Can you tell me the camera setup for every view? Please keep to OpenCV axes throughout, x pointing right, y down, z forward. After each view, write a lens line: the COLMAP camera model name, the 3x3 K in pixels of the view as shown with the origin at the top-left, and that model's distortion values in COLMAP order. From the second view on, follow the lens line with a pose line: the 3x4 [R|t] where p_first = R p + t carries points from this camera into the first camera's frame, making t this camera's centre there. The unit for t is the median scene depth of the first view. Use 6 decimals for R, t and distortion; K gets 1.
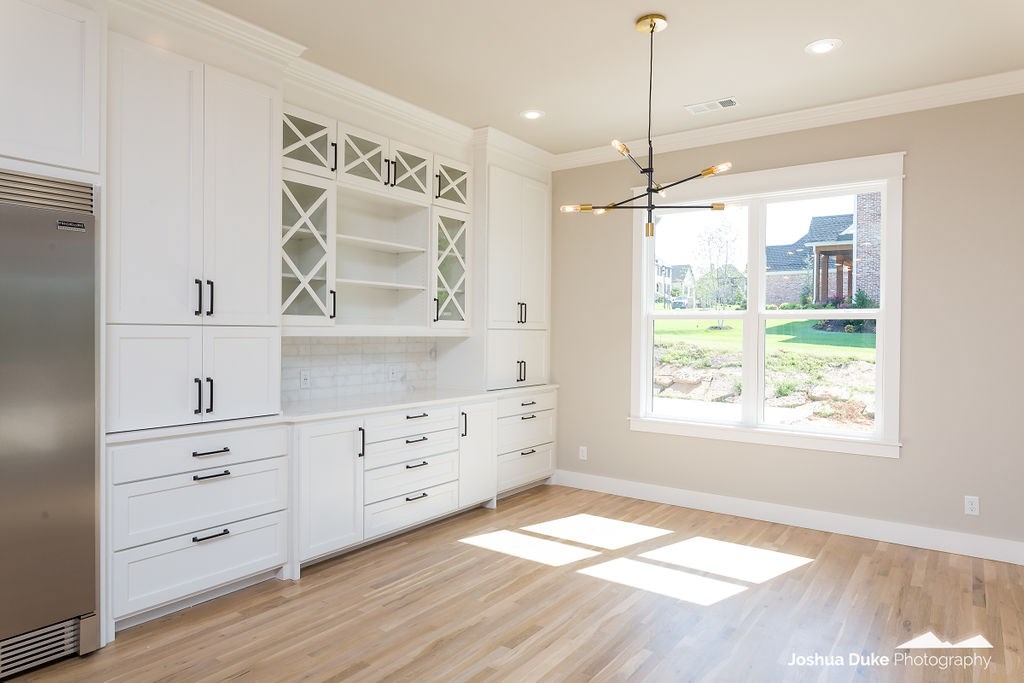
lens RADIAL K [[636.9, 0, 506.7], [0, 636.9, 344.4], [0, 0, 1]] dist [0.003963, -0.001017]
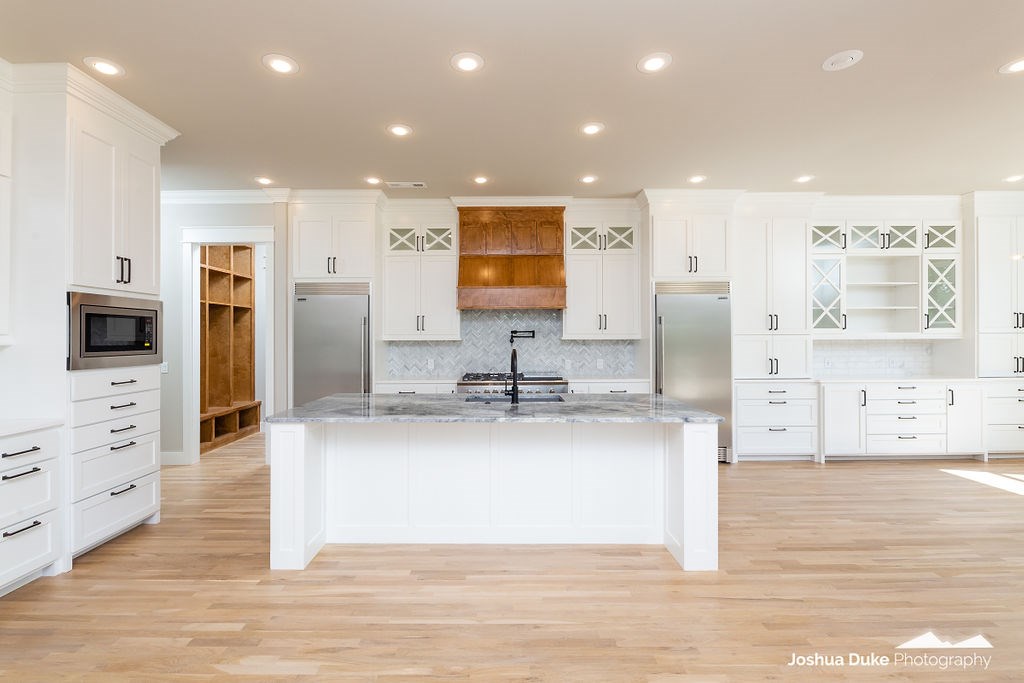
lens RADIAL K [[451.6, 0, 509.0], [0, 451.6, 335.6], [0, 0, 1]] dist [-0.003066, -0.001992]
pose [[0.594274, -0.015432, -0.804115, 0.161584], [-0.004228, 0.999742, -0.022311, 0.008143], [0.804252, 0.016659, 0.594055, -0.450702]]
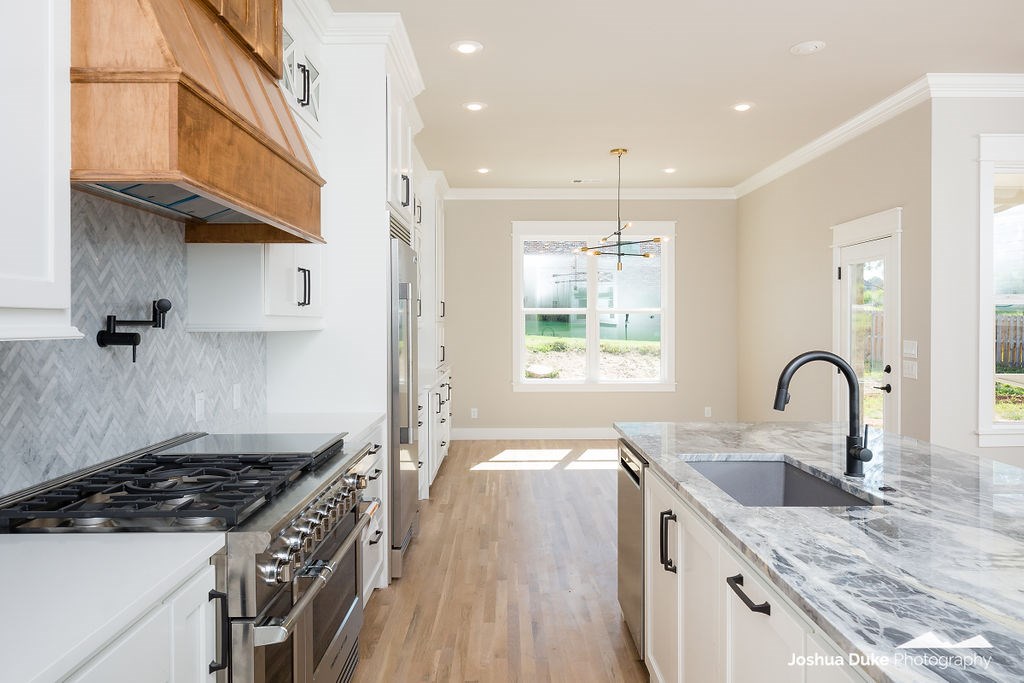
lens RADIAL K [[695.3, 0, 511.8], [0, 695.3, 333.6], [0, 0, 1]] dist [0.007117, 0.000401]
pose [[0.806831, -0.019867, 0.590448, -0.808947], [0.020428, 0.999775, 0.005726, -0.004790], [-0.590429, 0.007442, 0.807055, -0.278106]]
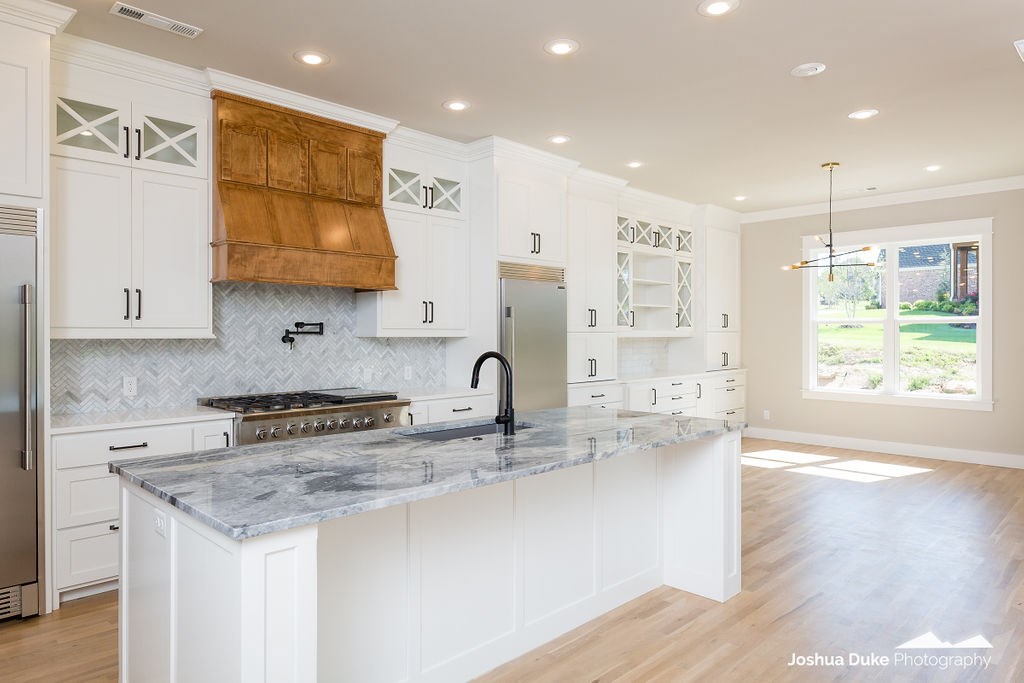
lens RADIAL K [[636.9, 0, 514.3], [0, 636.9, 336.0], [0, 0, 1]] dist [0.003963, -0.001017]
pose [[0.987762, -0.008644, -0.155727, -0.268527], [0.006448, 0.999873, -0.014597, 0.006749], [0.155833, 0.013415, 0.987692, -0.653733]]
